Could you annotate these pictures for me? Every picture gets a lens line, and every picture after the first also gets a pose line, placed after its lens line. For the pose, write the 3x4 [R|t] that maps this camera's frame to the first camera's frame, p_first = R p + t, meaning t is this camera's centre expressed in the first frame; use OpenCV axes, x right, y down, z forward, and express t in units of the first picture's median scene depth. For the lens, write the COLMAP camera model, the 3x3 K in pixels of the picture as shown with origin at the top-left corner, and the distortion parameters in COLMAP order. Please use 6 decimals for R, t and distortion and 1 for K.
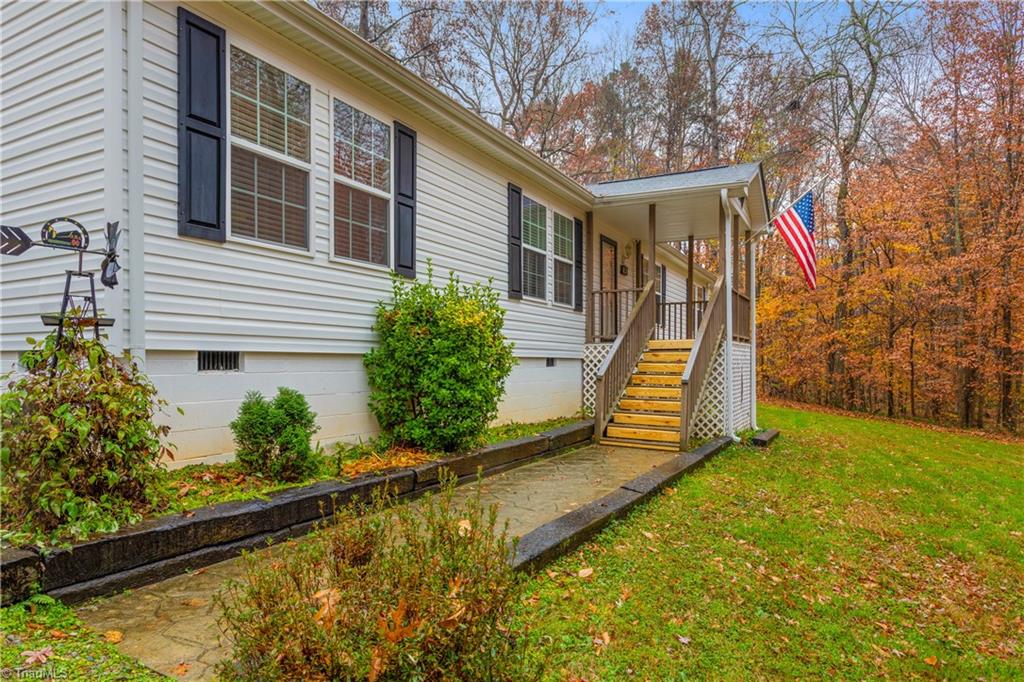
lens RADIAL K [[635.2, 0, 508.4], [0, 635.2, 357.5], [0, 0, 1]] dist [-0.005554, -0.000551]
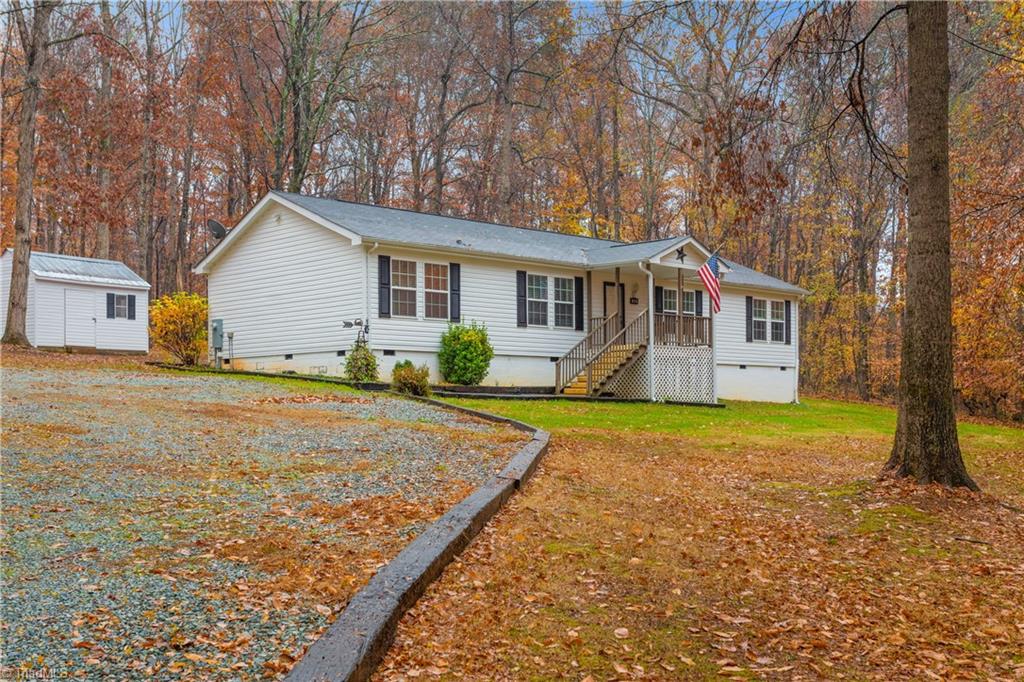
lens RADIAL K [[1194.2, 0, 512.3], [0, 1194.2, 343.5], [0, 0, 1]] dist [0.017029, 0.000000]
pose [[0.951474, -0.025832, -0.306644, 1.749907], [0.010269, 0.998581, -0.052257, 0.243642], [0.307558, 0.046572, 0.950389, -4.000782]]
